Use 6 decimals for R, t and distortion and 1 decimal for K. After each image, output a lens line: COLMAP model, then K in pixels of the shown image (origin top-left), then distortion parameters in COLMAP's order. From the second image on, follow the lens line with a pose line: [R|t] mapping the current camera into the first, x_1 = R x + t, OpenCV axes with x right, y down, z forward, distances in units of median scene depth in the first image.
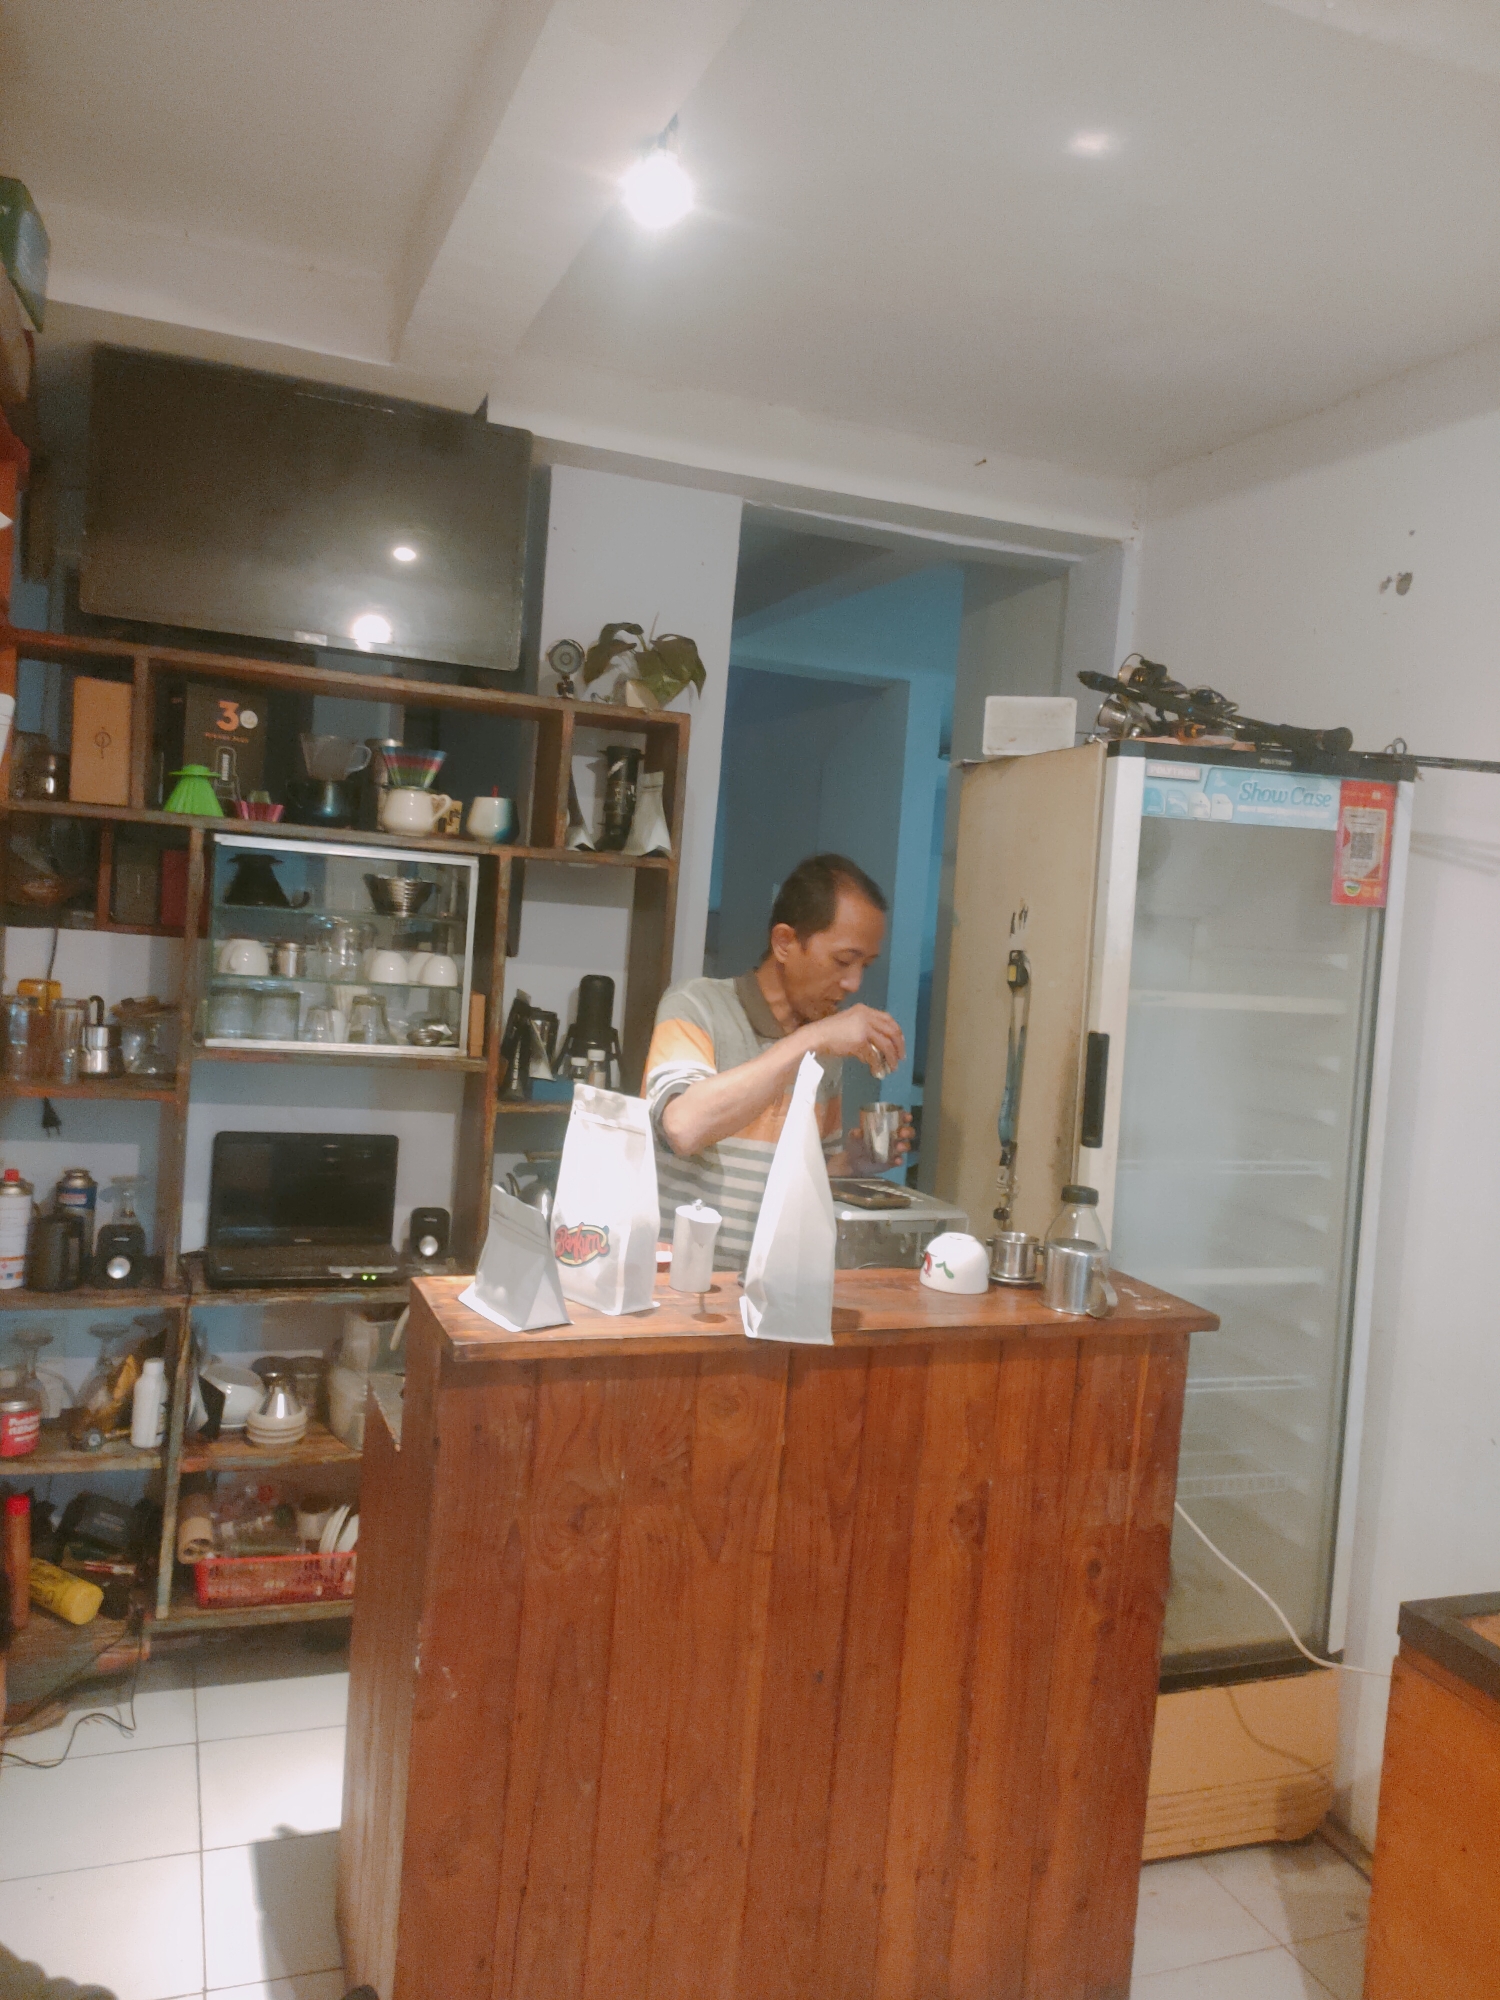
lens RADIAL K [[1495.4, 0, 752.7], [0, 1495.4, 1013.2], [0, 0, 1]] dist [0.039798, -0.026654]
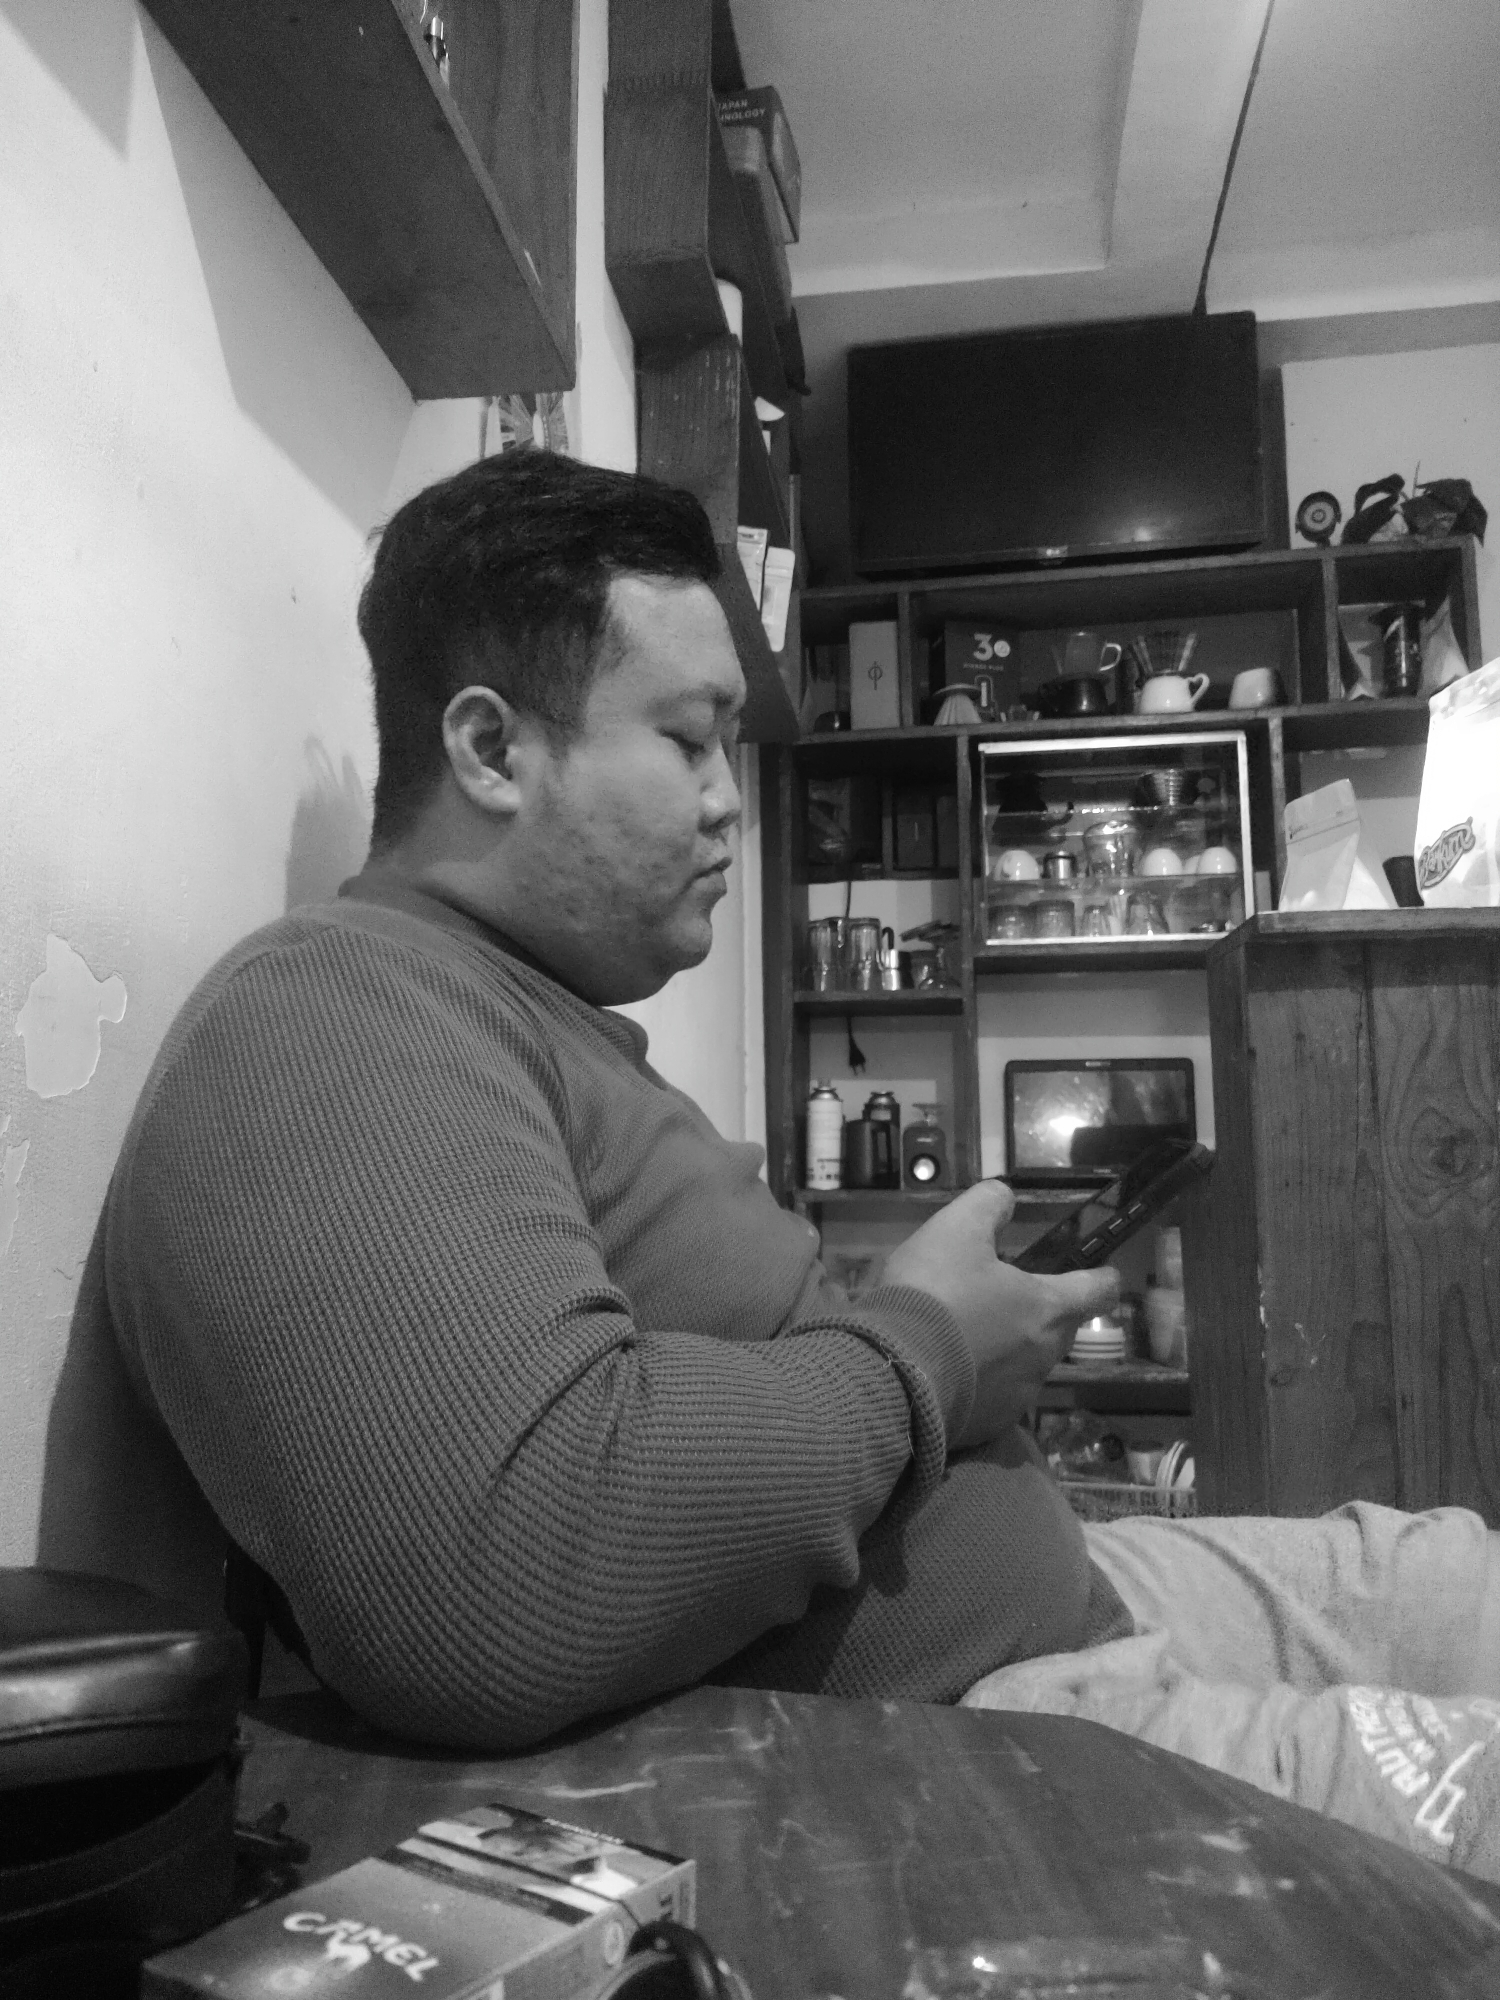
lens RADIAL K [[1495.4, 0, 733.4], [0, 1495.4, 1014.0], [0, 0, 1]] dist [0.039798, -0.026654]
pose [[0.860710, -0.143671, -0.488402, -0.024559], [0.046154, 0.977424, -0.206186, 0.260097], [0.506998, 0.154924, 0.847910, 0.064404]]
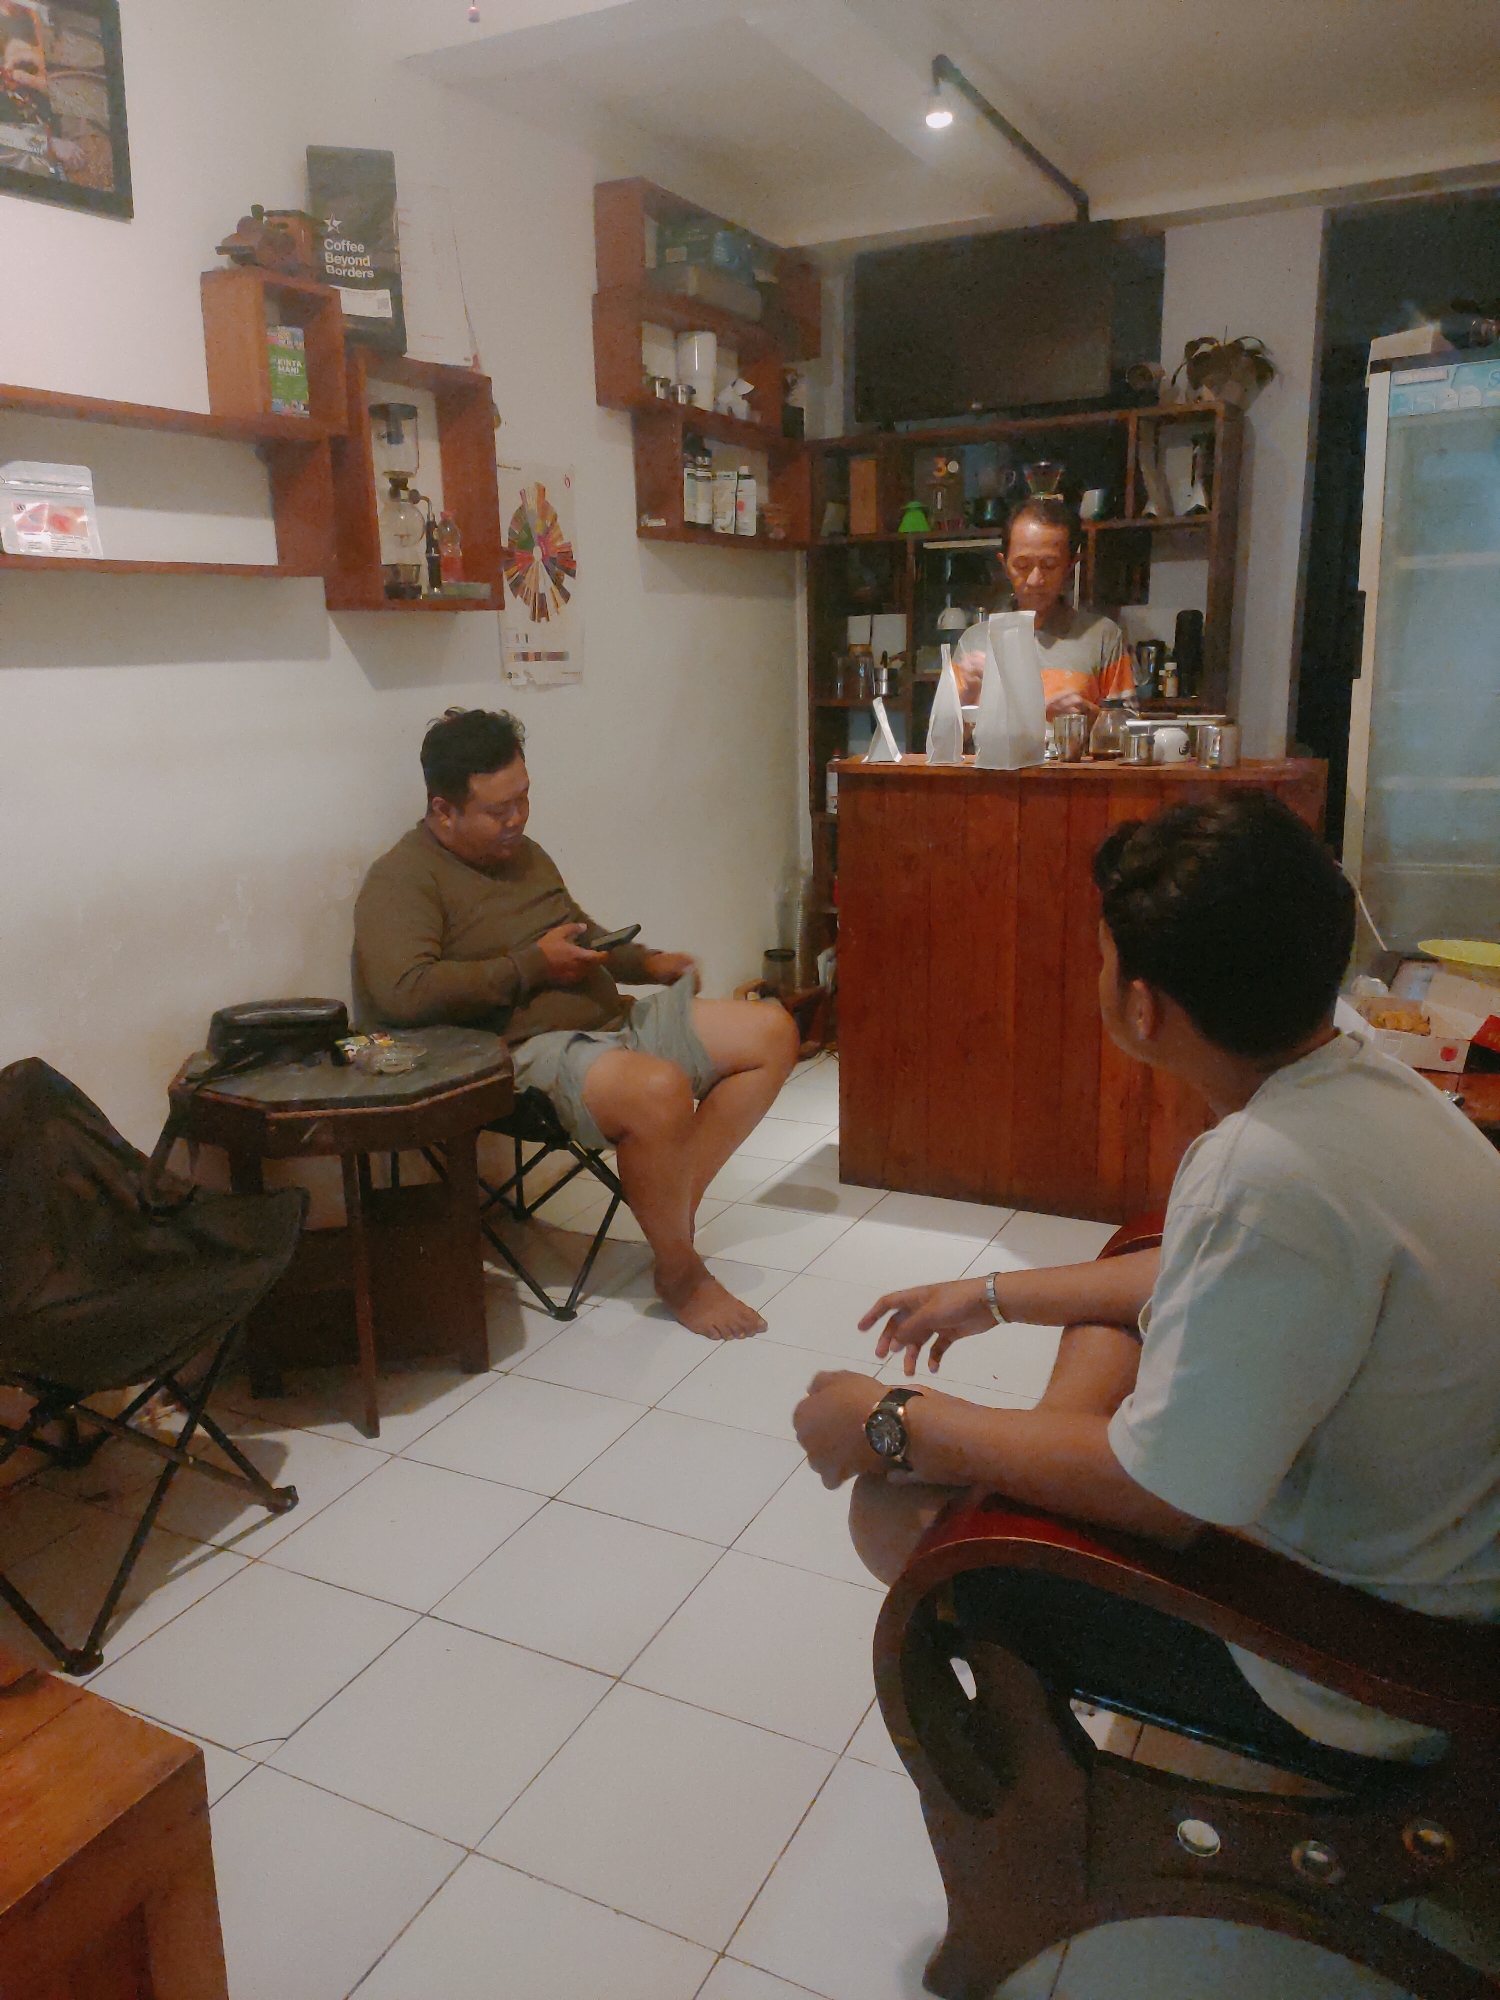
lens RADIAL K [[1495.4, 0, 732.7], [0, 1495.4, 994.9], [0, 0, 1]] dist [0.039798, -0.026654]
pose [[0.665386, 0.075120, -0.742710, 0.760477], [0.029501, 0.991501, 0.126713, 0.157728], [0.745917, -0.106223, 0.657514, -0.305992]]
